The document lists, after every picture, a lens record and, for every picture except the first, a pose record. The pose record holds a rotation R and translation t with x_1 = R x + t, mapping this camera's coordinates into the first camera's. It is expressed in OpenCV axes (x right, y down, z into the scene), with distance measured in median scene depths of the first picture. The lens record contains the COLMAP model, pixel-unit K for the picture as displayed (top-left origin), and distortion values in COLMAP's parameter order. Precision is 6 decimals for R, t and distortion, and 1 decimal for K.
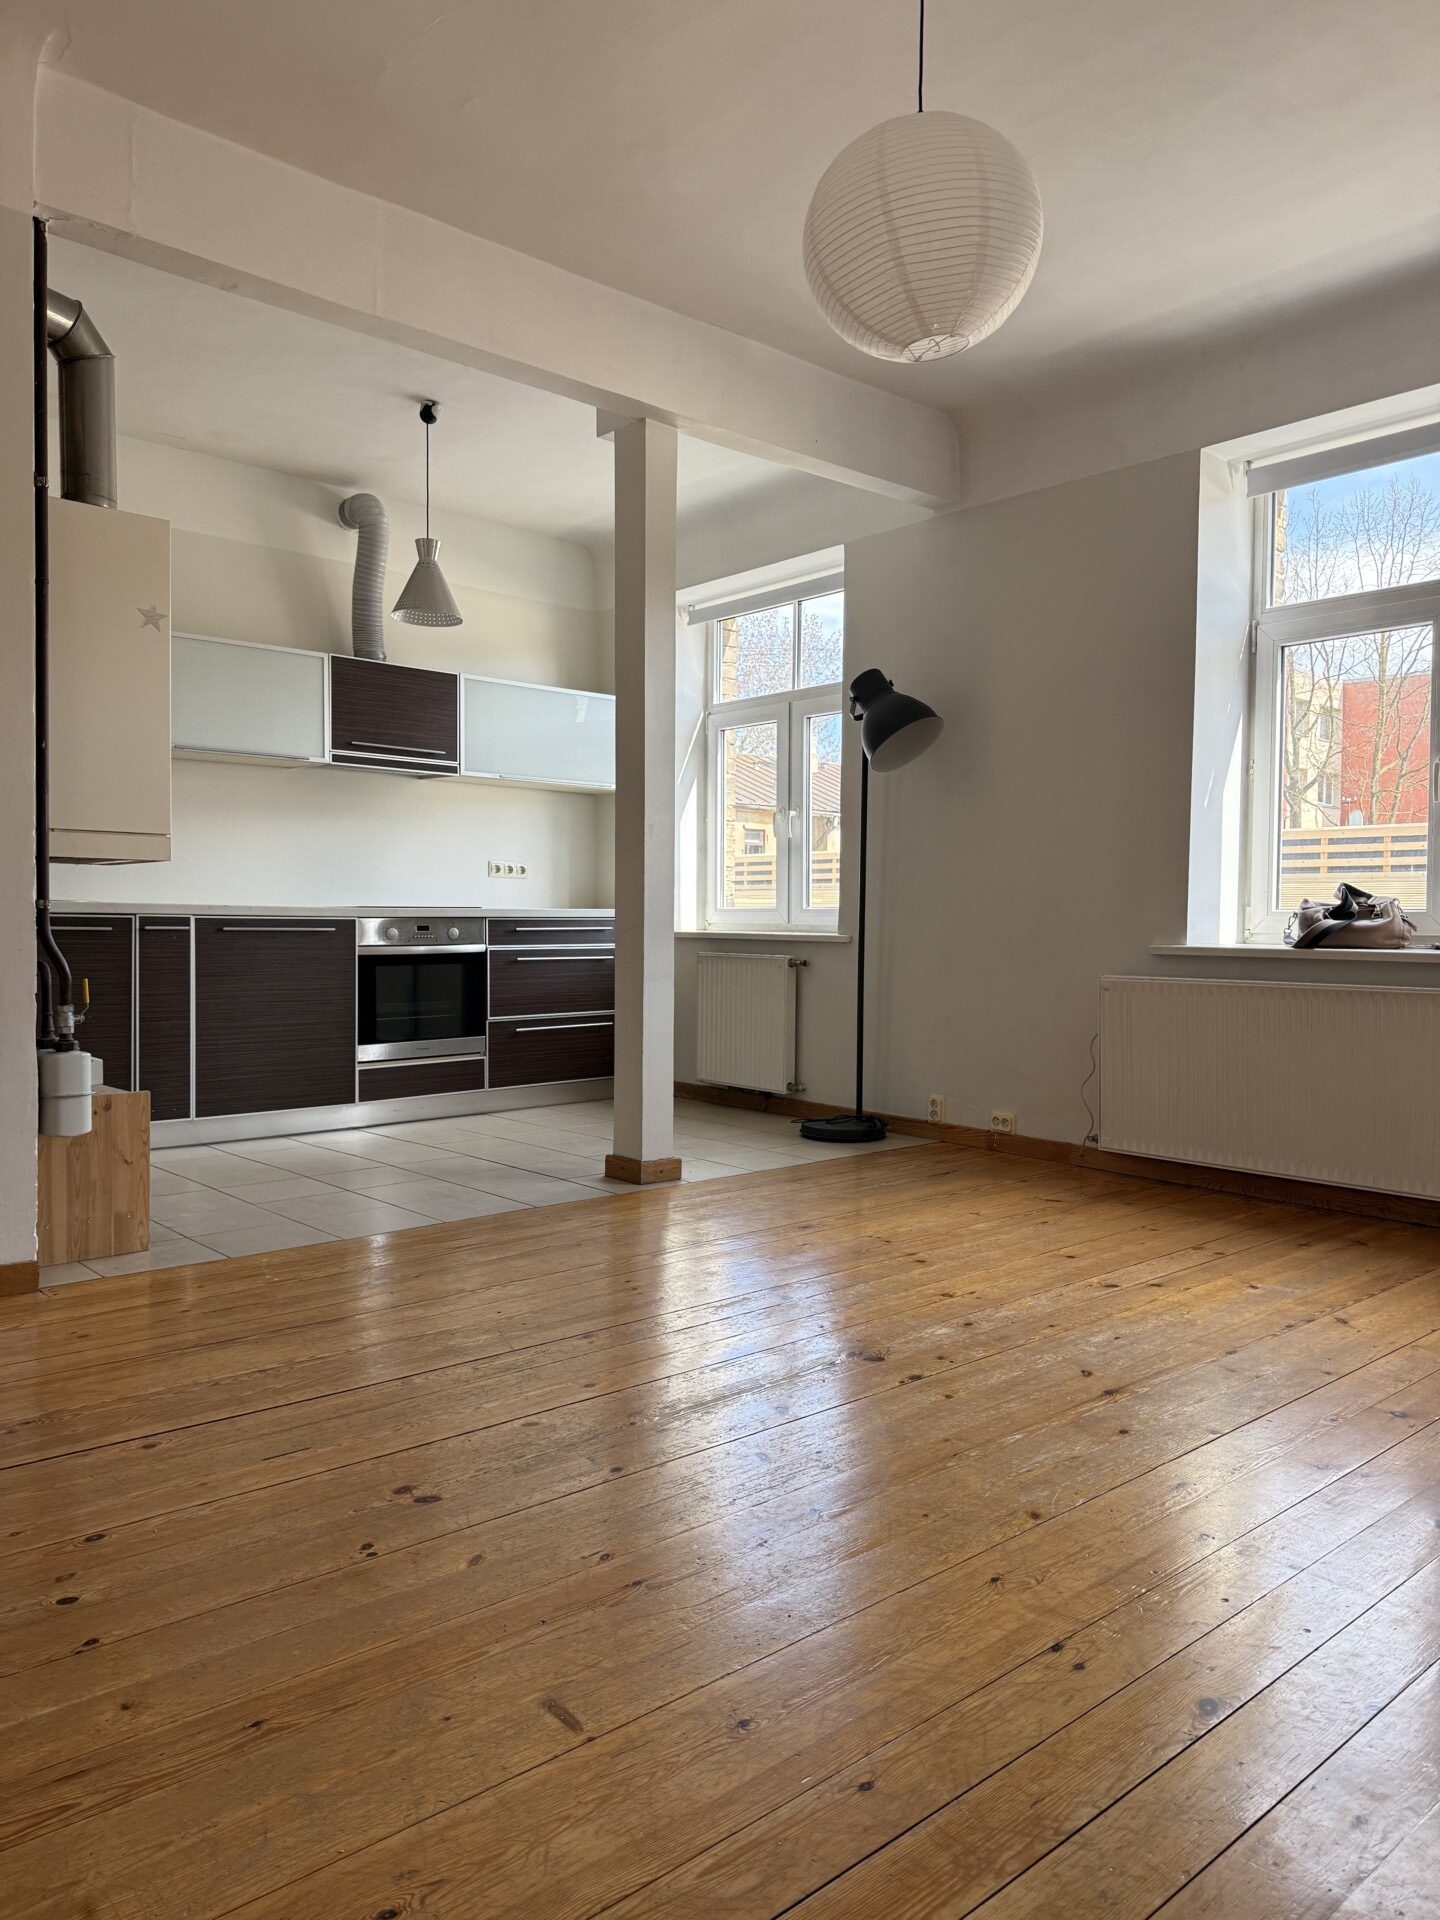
lens RADIAL K [[1380.1, 0, 764.5], [0, 1380.1, 978.3], [0, 0, 1]] dist [0.000501, -0.000658]
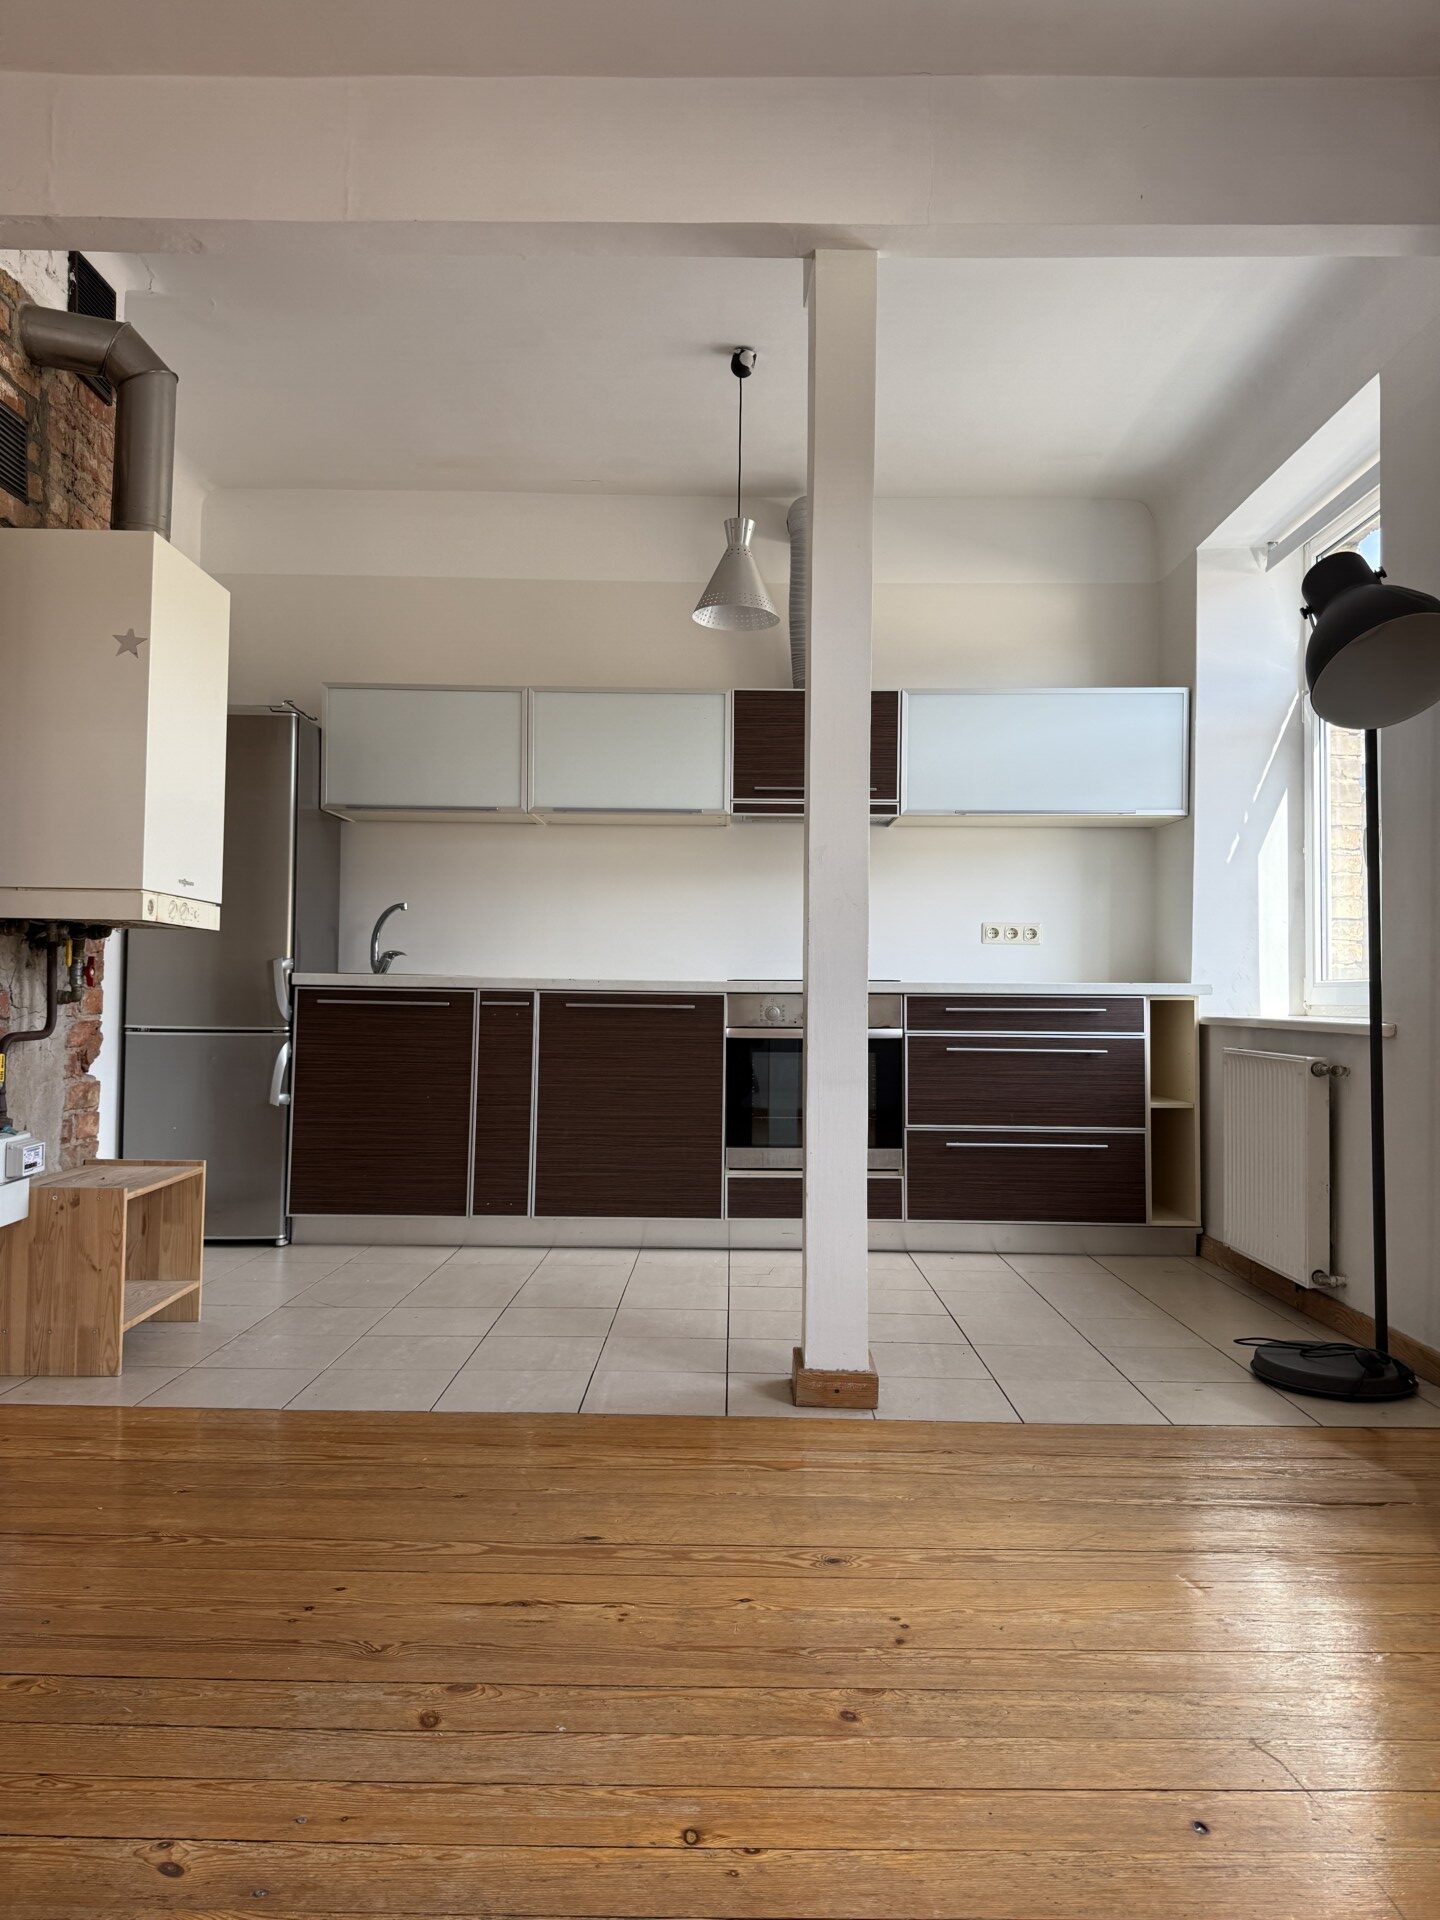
lens RADIAL K [[1367.4, 0, 720.0], [0, 1367.4, 960.0], [0, 0, 1]] dist [0.001220, -0.002760]
pose [[0.727680, -0.017987, -0.685680, 0.267572], [-0.034345, 0.997447, -0.062614, -0.012635], [0.685056, 0.069112, 0.725205, 0.409523]]
